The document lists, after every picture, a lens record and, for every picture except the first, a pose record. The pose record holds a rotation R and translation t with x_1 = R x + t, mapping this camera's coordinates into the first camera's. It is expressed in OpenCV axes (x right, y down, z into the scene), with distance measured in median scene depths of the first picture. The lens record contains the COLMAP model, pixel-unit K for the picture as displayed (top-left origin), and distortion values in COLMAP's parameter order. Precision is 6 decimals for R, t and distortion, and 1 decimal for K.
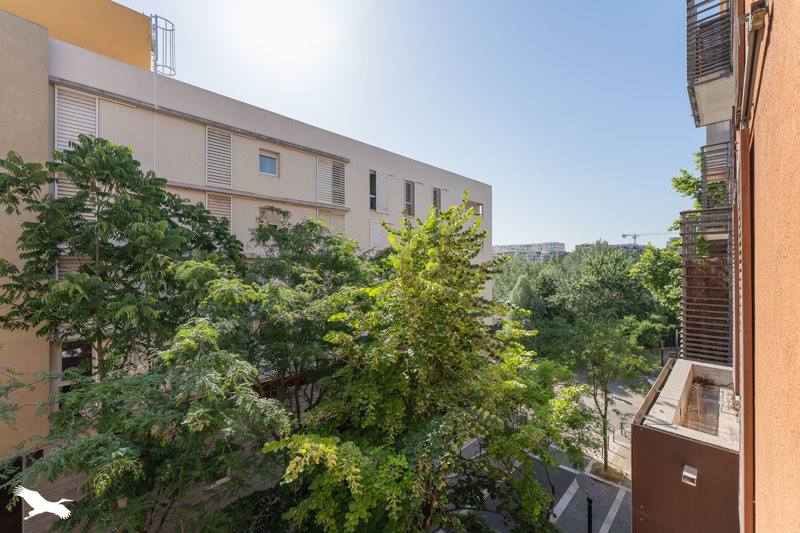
lens RADIAL K [[326.1, 0, 396.0], [0, 326.1, 264.6], [0, 0, 1]] dist [-0.000201, 0.000028]
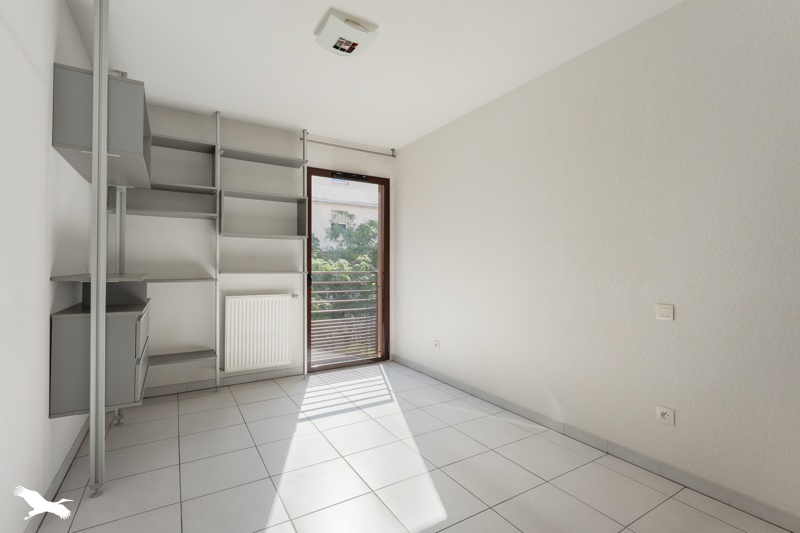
lens RADIAL K [[371.3, 0, 401.5], [0, 371.3, 266.0], [0, 0, 1]] dist [0.000998, 0.000005]
pose [[0.977734, 0.000043, -0.209846, 0.169825], [0.000407, 0.999998, 0.002102, 0.039213], [0.209846, -0.002141, 0.977732, -0.411456]]
